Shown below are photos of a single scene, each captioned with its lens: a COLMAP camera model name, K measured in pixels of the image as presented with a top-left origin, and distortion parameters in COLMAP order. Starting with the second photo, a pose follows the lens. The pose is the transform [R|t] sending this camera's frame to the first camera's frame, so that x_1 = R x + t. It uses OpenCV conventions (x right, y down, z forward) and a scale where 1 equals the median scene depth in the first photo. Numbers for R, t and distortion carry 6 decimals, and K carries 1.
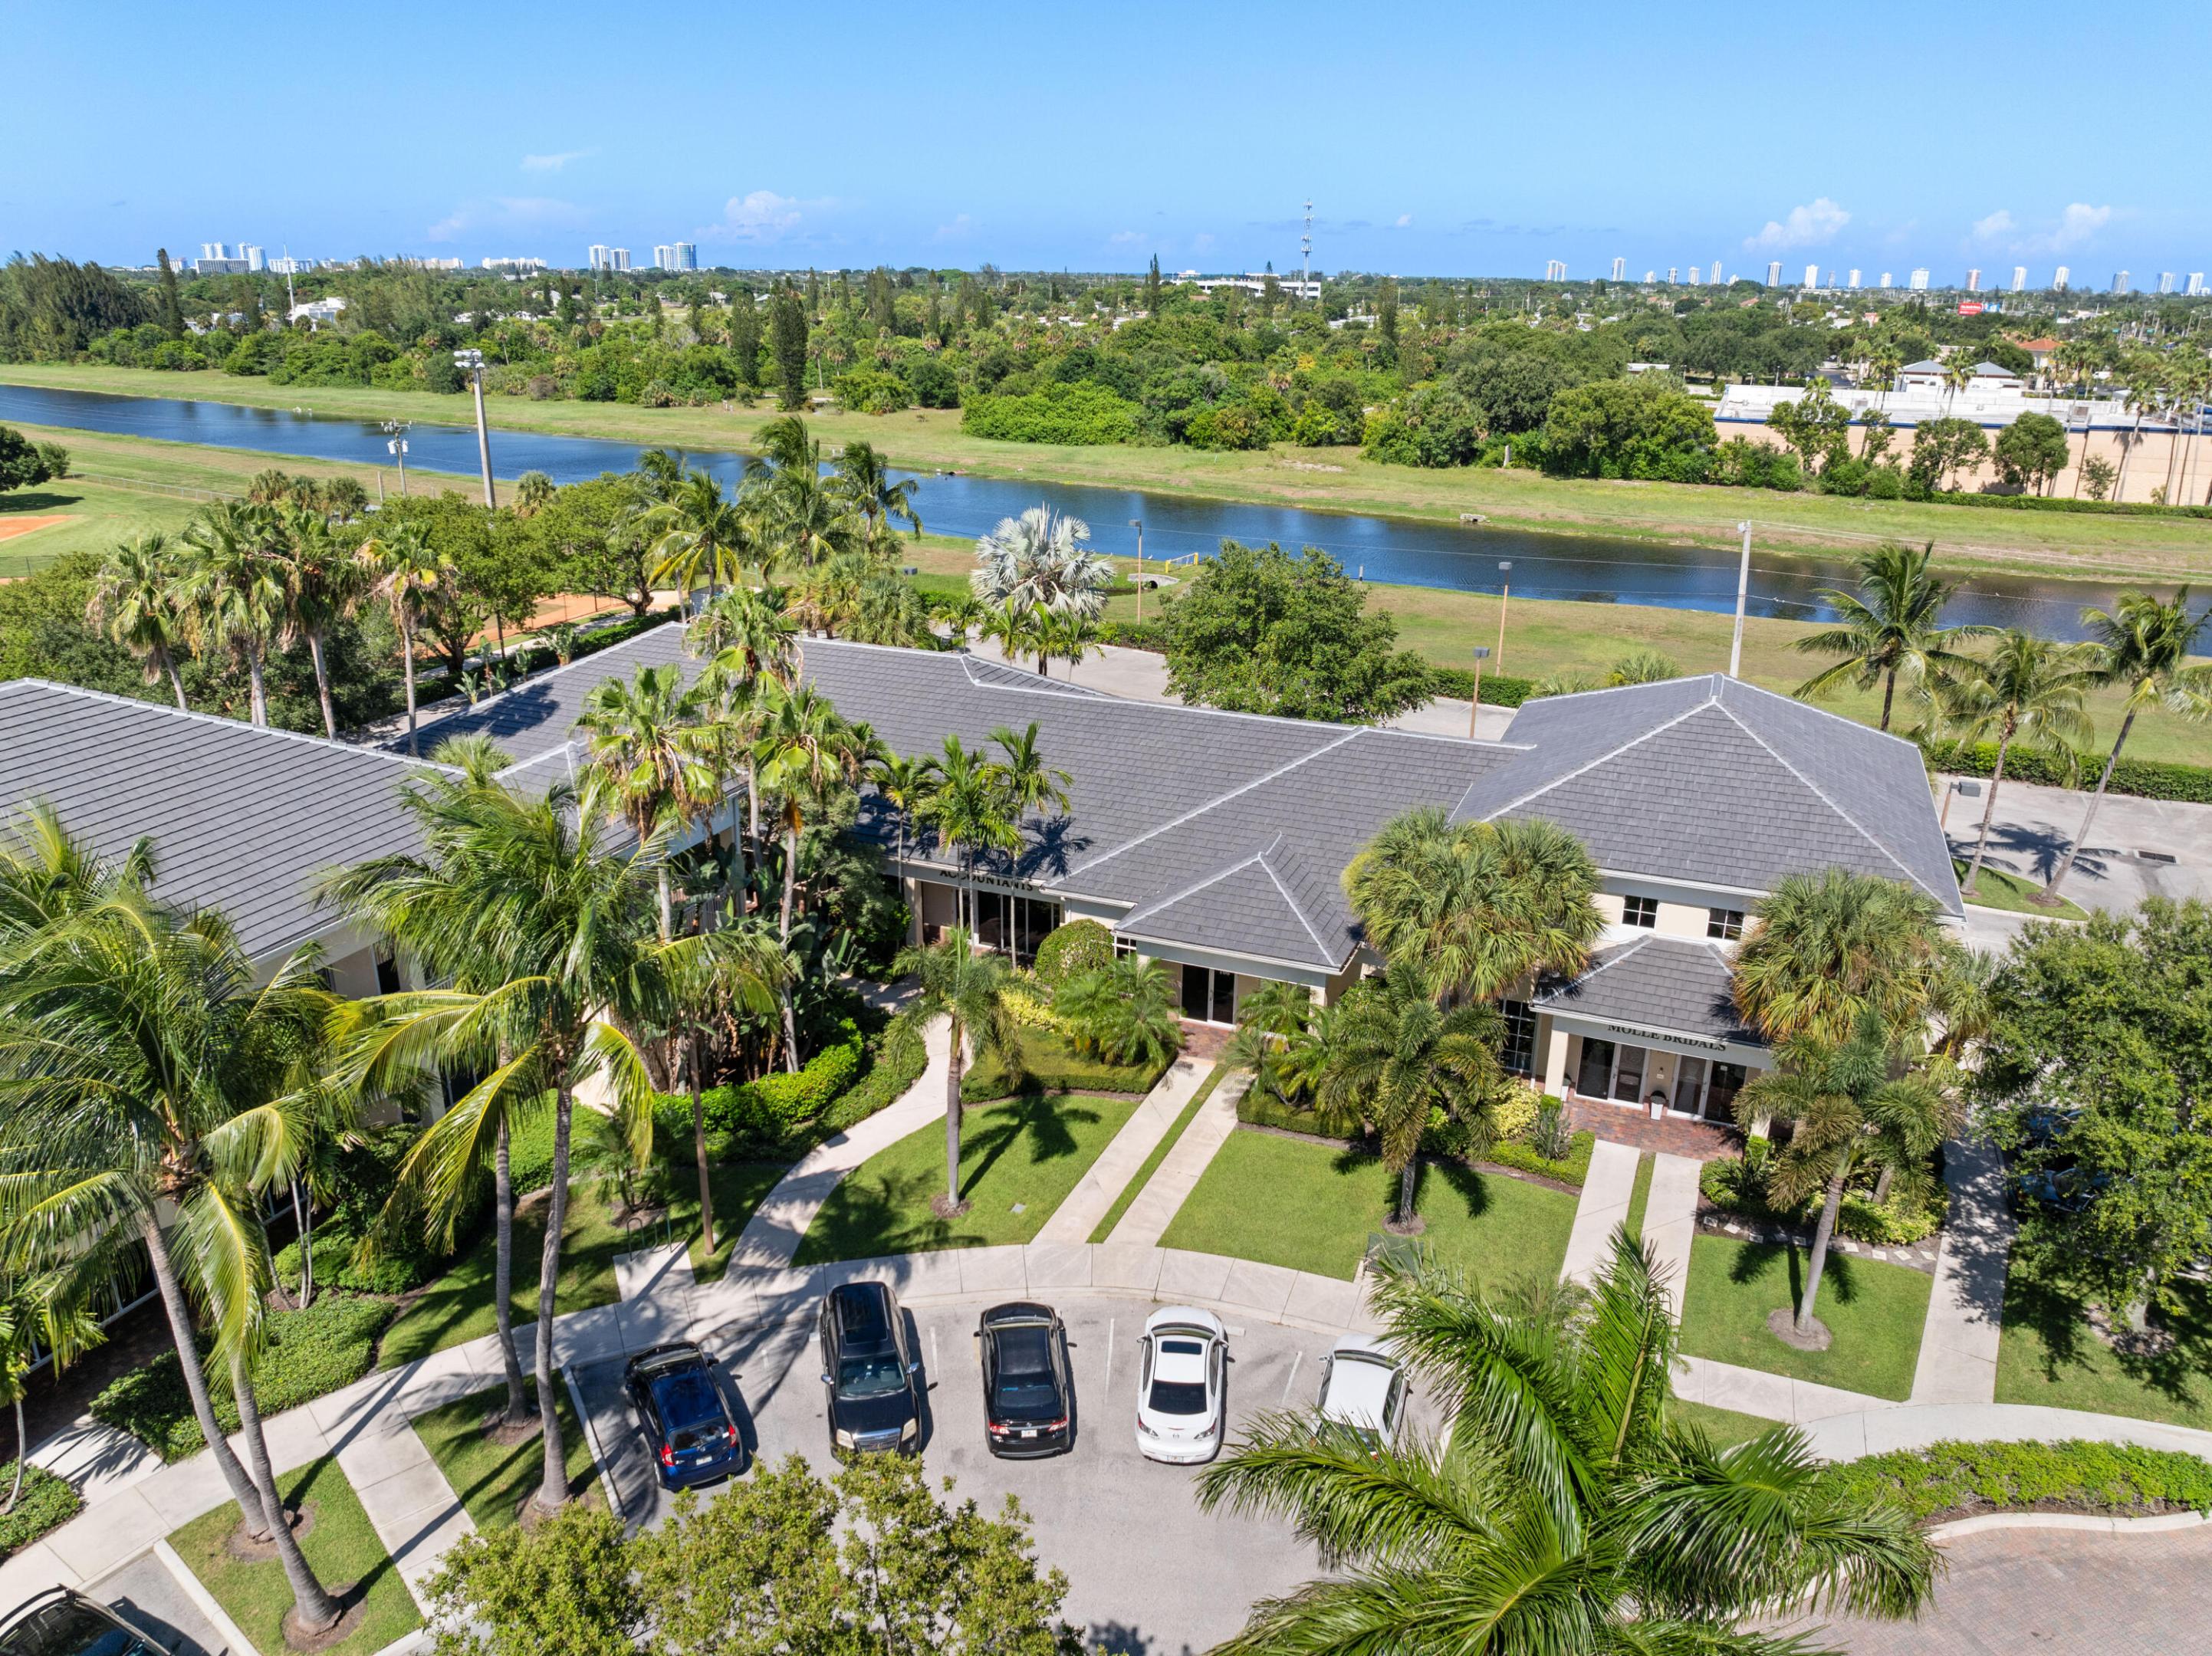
lens RADIAL K [[1560.1, 0, 1106.0], [0, 1560.1, 828.0], [0, 0, 1]] dist [-0.059534, -0.002162]
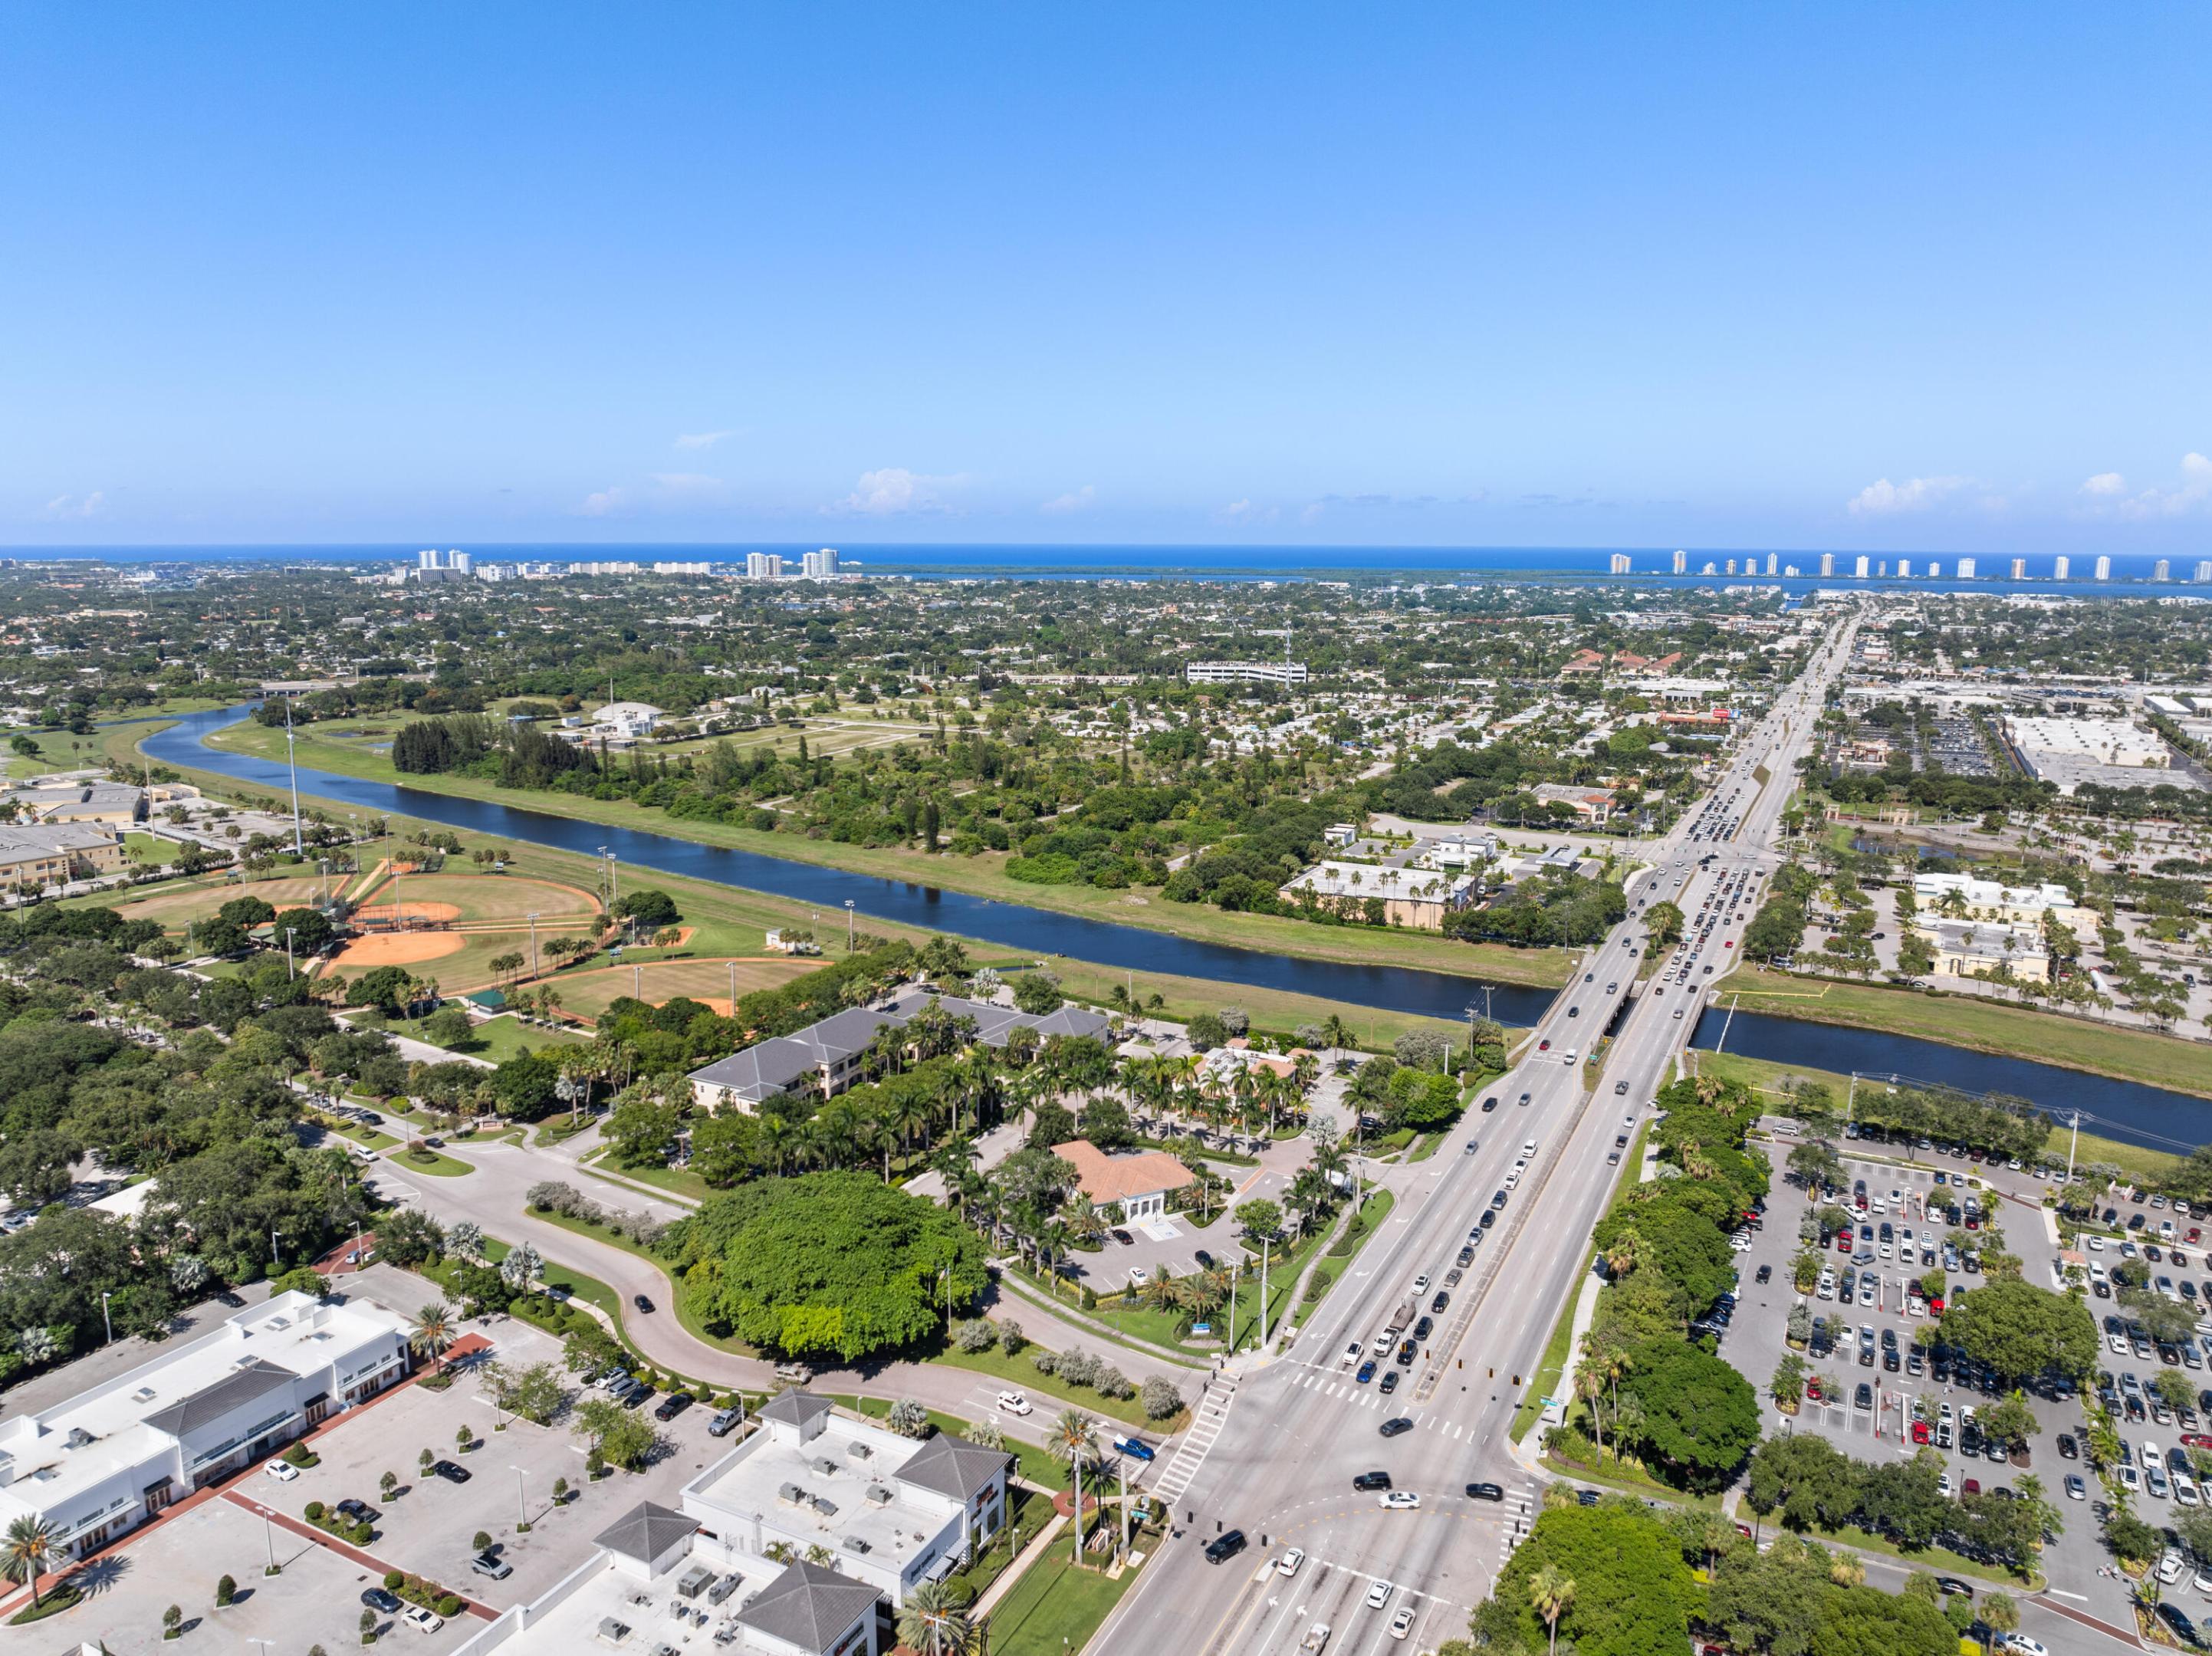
lens RADIAL K [[1560.1, 0, 1106.0], [0, 1560.1, 828.0], [0, 0, 1]] dist [-0.059534, -0.002162]
pose [[0.997309, 0.004894, -0.073151, 1.158846], [-0.016553, 0.987034, -0.159653, 0.244507], [0.071421, 0.160434, 0.984459, -6.586166]]
